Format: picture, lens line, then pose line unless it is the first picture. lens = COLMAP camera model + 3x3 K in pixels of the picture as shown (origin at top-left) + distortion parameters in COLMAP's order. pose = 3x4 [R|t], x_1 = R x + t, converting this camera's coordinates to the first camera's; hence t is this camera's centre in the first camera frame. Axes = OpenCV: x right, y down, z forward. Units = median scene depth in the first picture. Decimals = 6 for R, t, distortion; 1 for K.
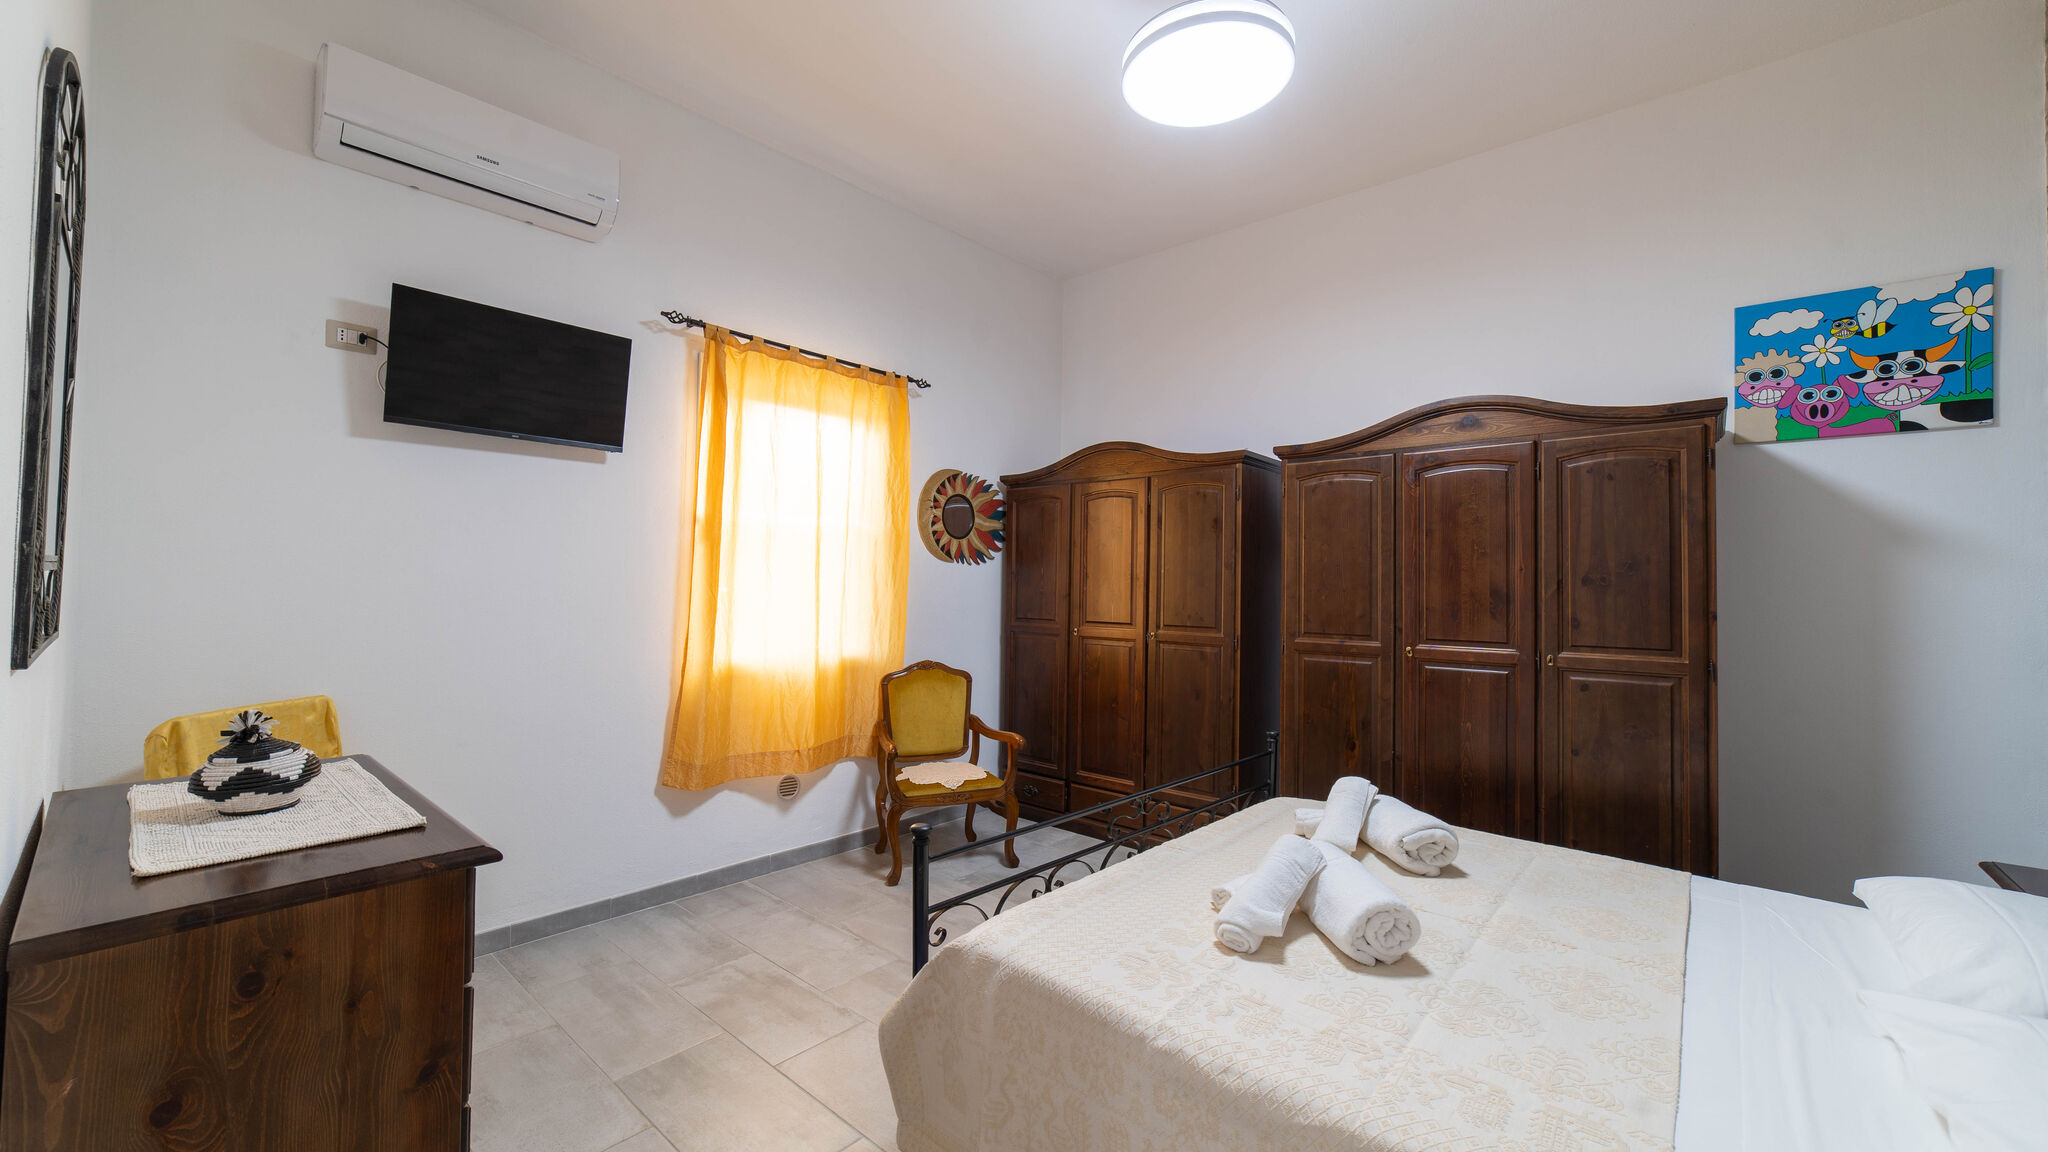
lens RADIAL K [[791.4, 0, 1050.5], [0, 791.4, 567.8], [0, 0, 1]] dist [-0.021860, 0.007364]
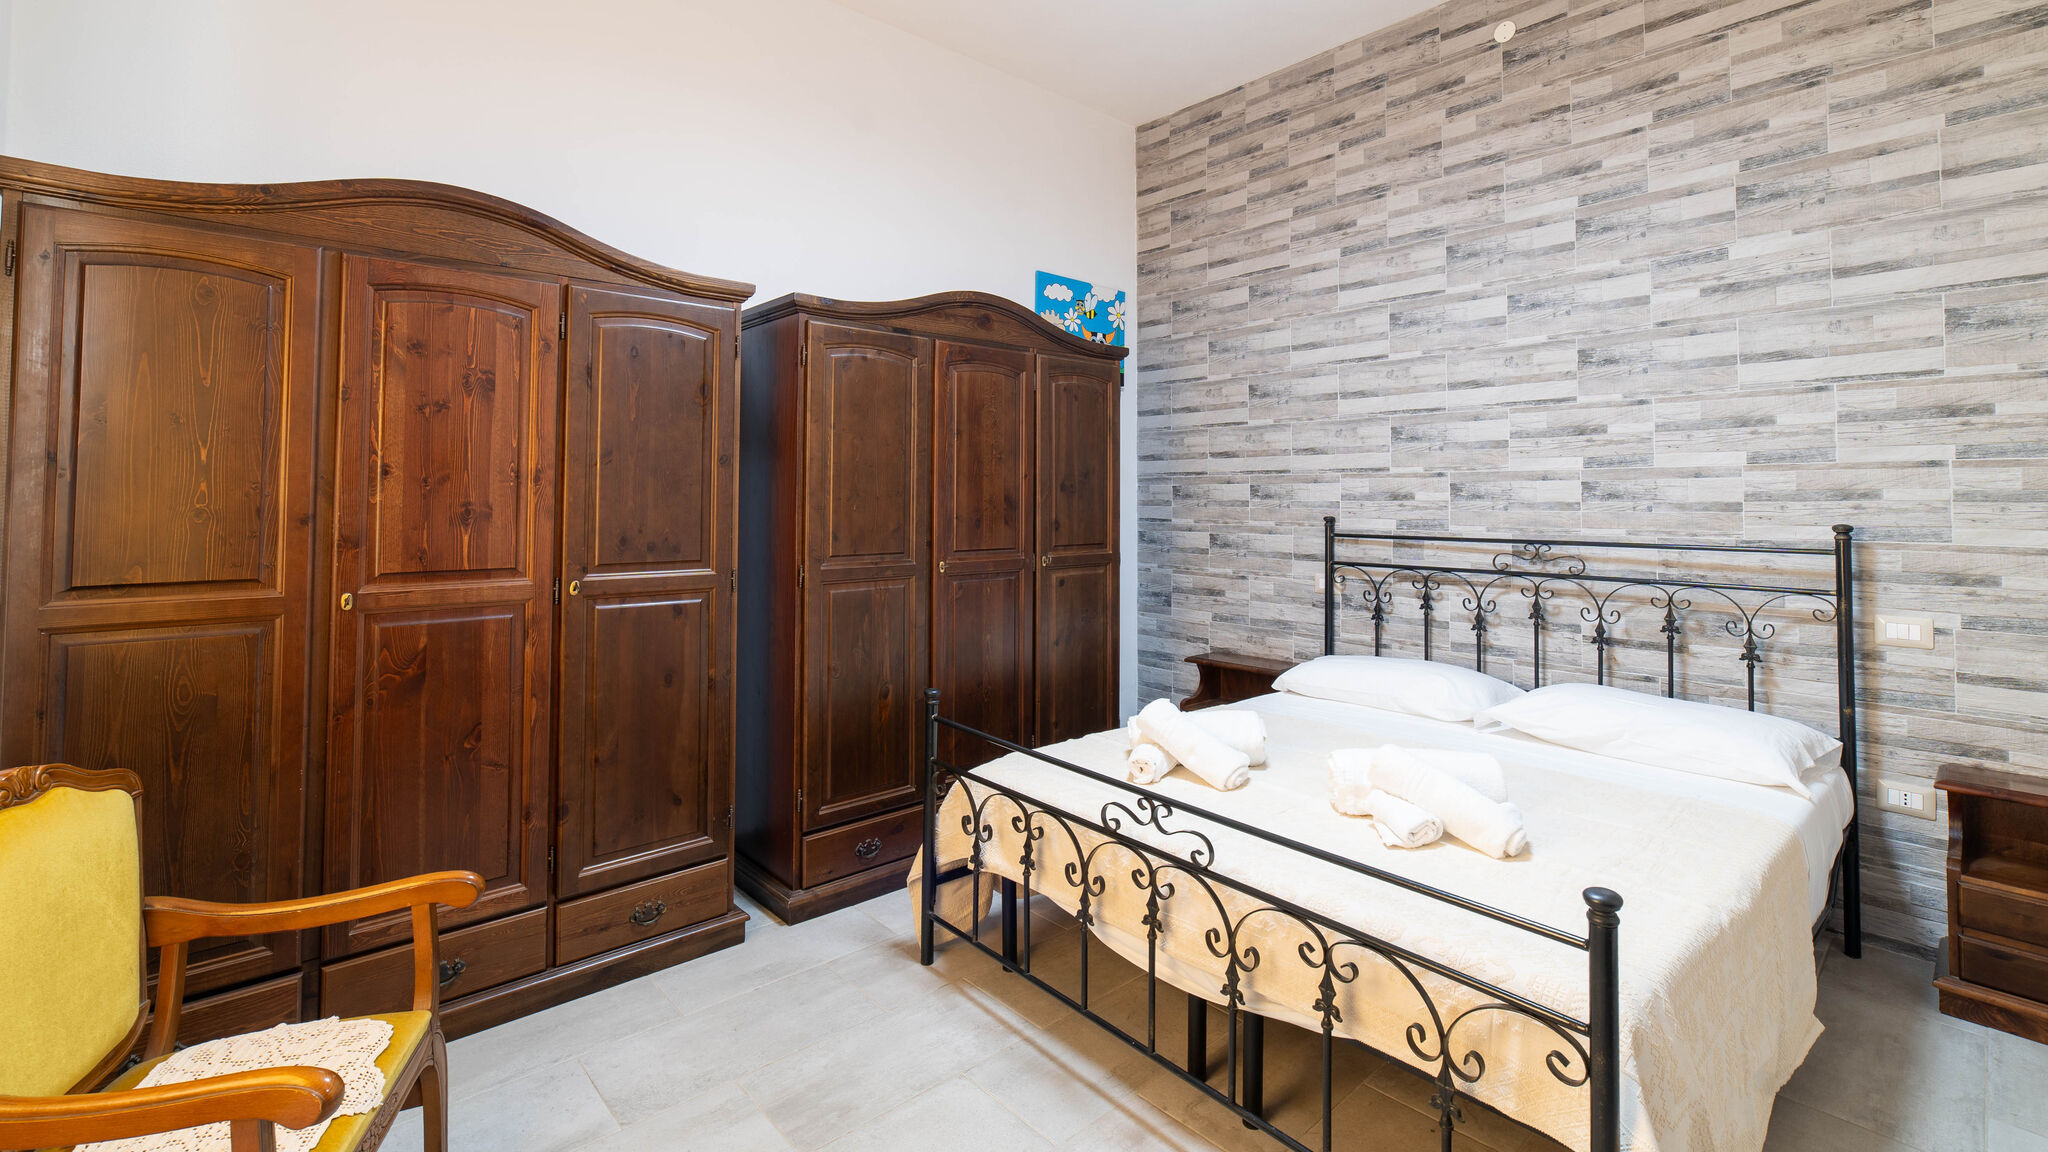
lens RADIAL K [[876.0, 0, 1068.6], [0, 876.0, 467.2], [0, 0, 1]] dist [-0.016243, 0.007738]
pose [[0.139291, 0.023240, 0.989979, -0.467109], [-0.023696, 0.999517, -0.020130, 0.011035], [-0.989968, -0.020655, 0.139774, 0.684678]]
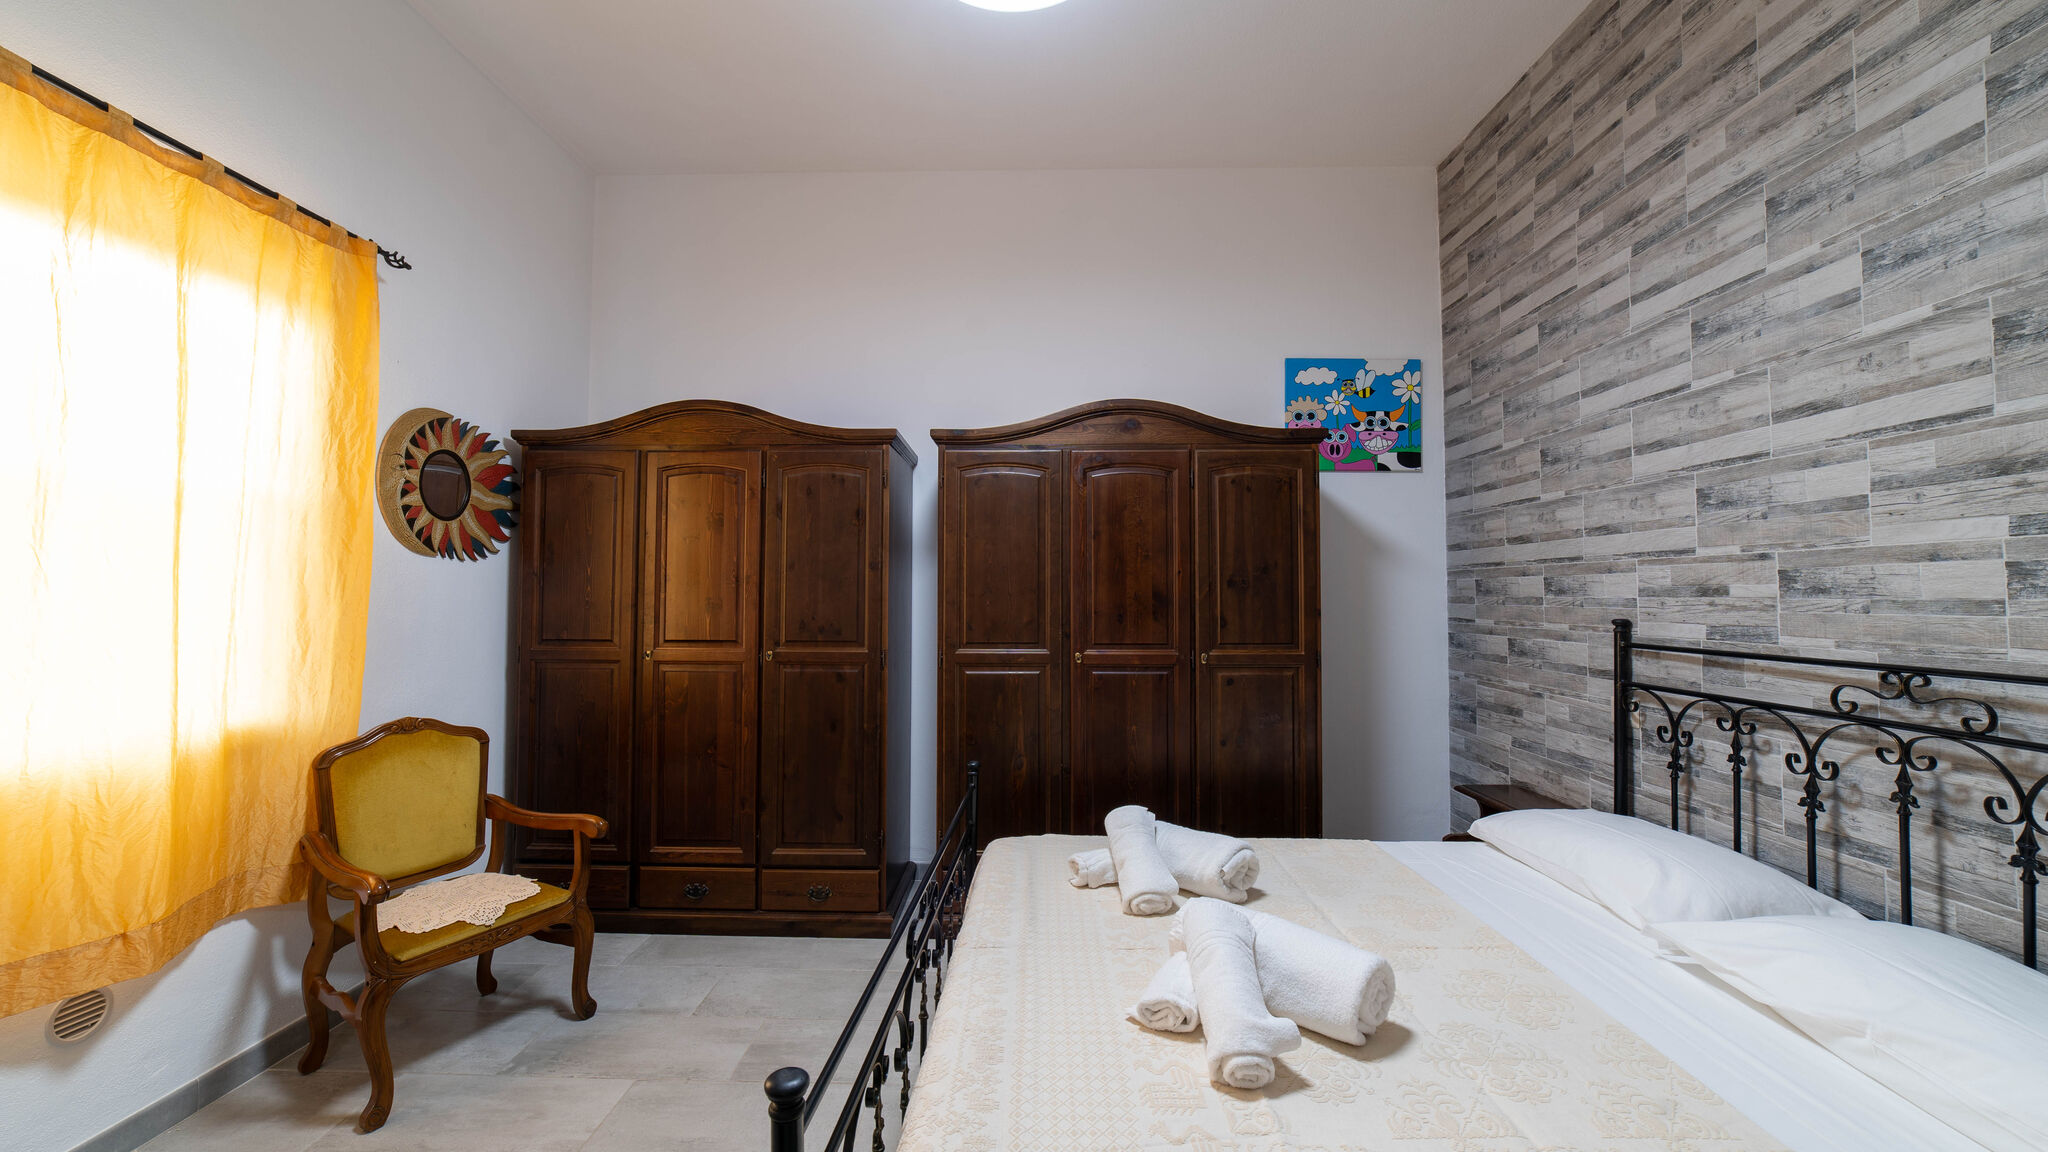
lens RADIAL K [[791.4, 0, 1018.5], [0, 791.4, 567.4], [0, 0, 1]] dist [-0.021860, 0.007364]
pose [[0.780803, 0.010799, 0.624684, -0.191513], [-0.006144, 0.999935, -0.009606, 0.006038], [-0.624747, 0.003663, 0.780819, 0.277597]]
